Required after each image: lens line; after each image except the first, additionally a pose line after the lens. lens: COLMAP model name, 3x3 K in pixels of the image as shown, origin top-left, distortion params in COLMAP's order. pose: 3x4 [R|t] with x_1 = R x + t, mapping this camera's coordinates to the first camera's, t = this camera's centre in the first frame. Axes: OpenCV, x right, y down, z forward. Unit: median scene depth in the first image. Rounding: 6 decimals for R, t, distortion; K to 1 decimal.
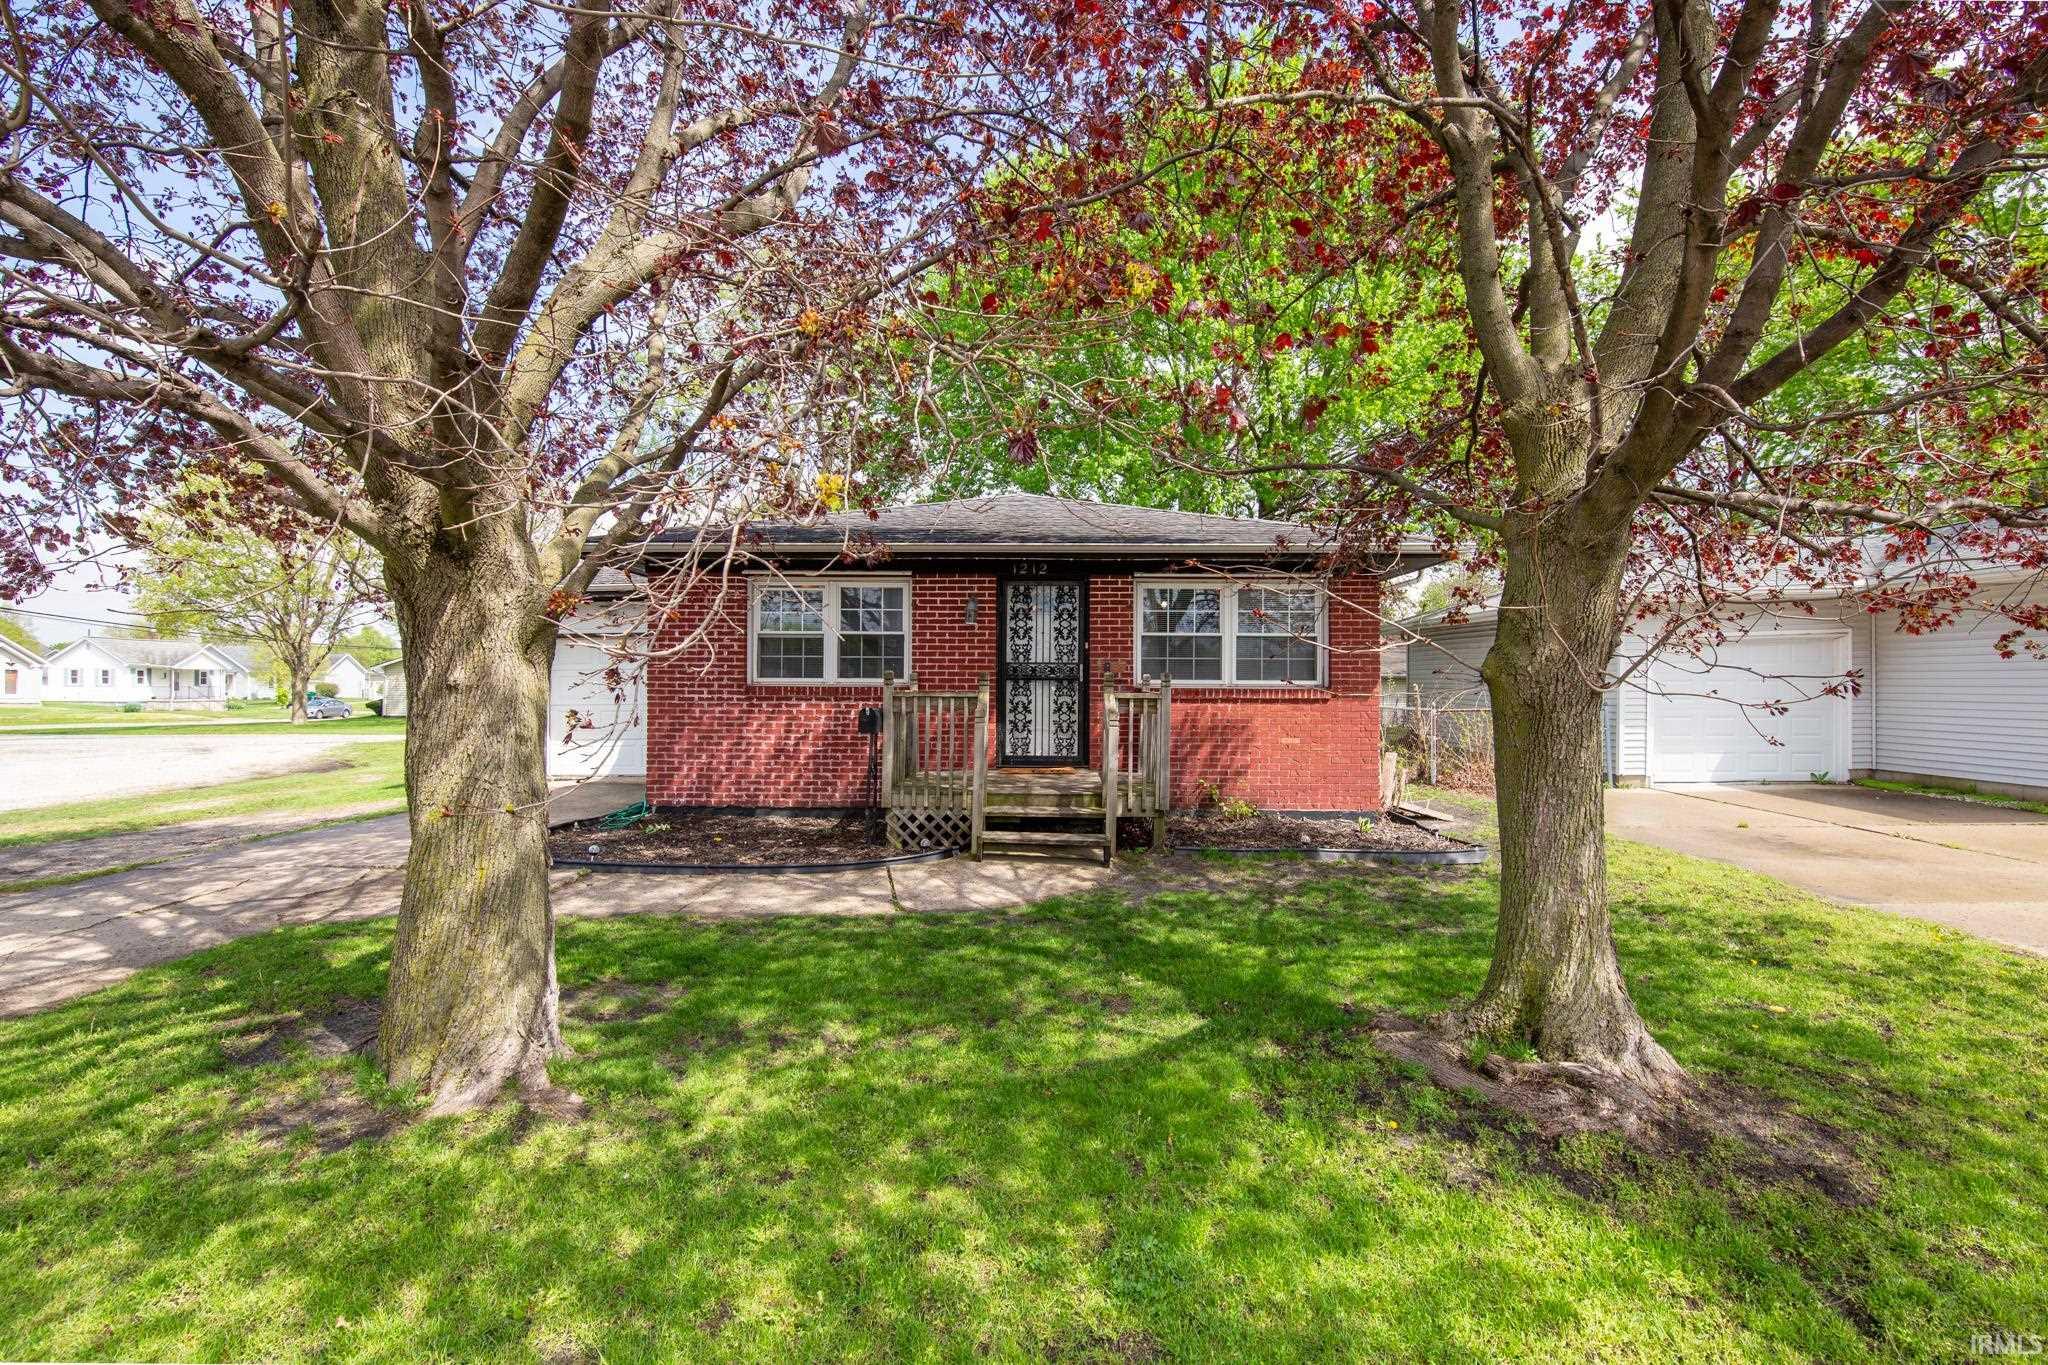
lens RADIAL K [[909.6, 0, 953.7], [0, 909.6, 699.5], [0, 0, 1]] dist [-0.008550, -0.001857]
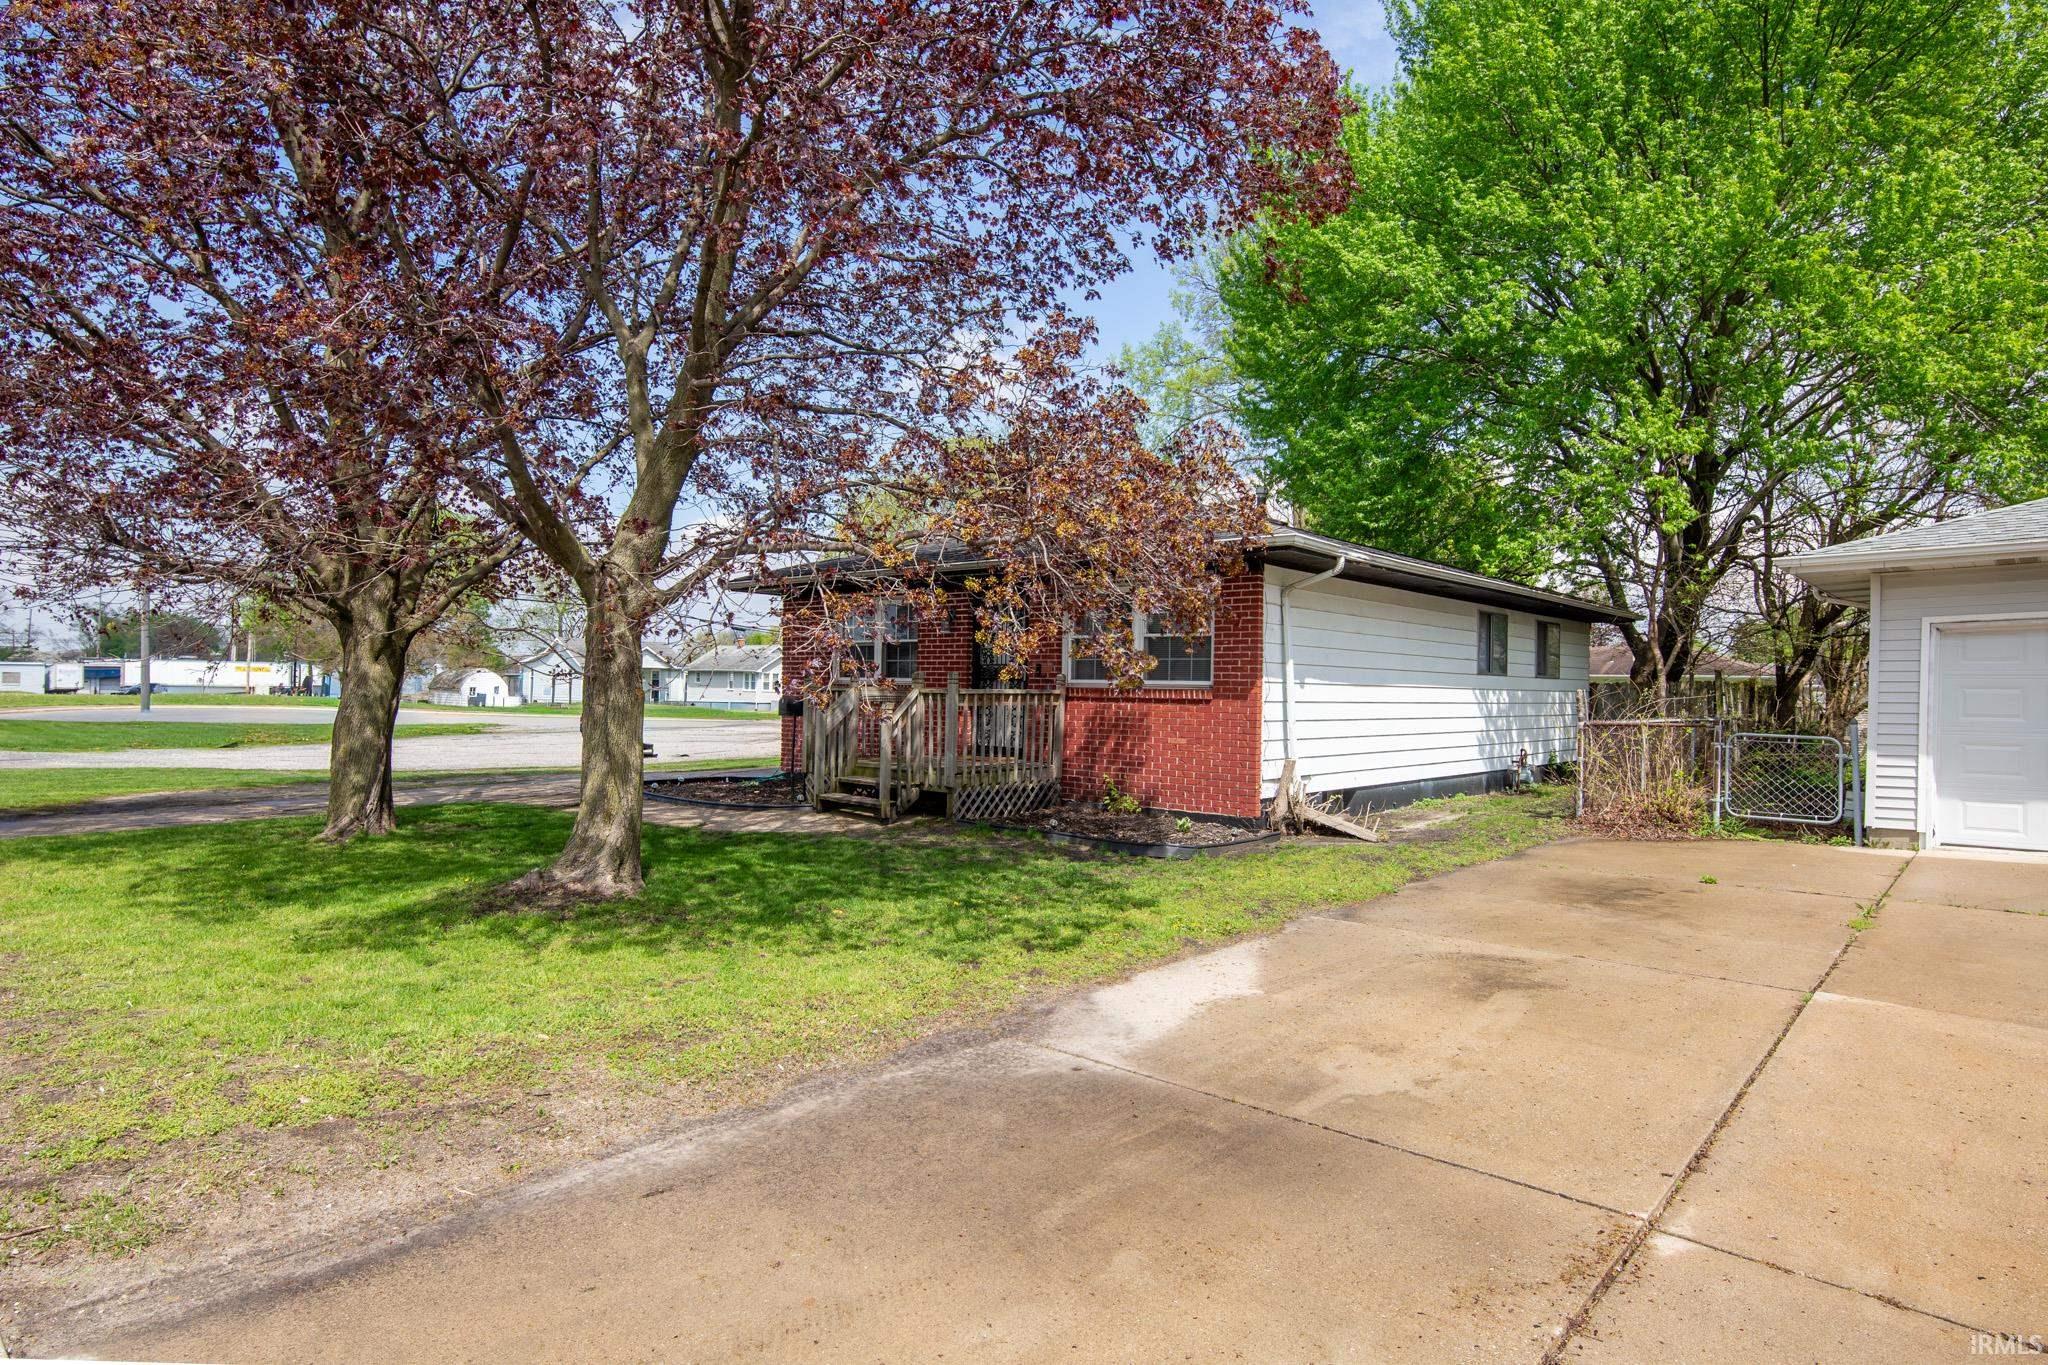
lens RADIAL K [[1122.0, 0, 1026.1], [0, 1122.0, 696.8], [0, 0, 1]] dist [-0.001059, -0.002531]
pose [[0.771478, 0.015465, -0.636068, 1.025087], [-0.023766, 0.999707, -0.004520, 0.006585], [0.635812, 0.018604, 0.771620, -0.057338]]
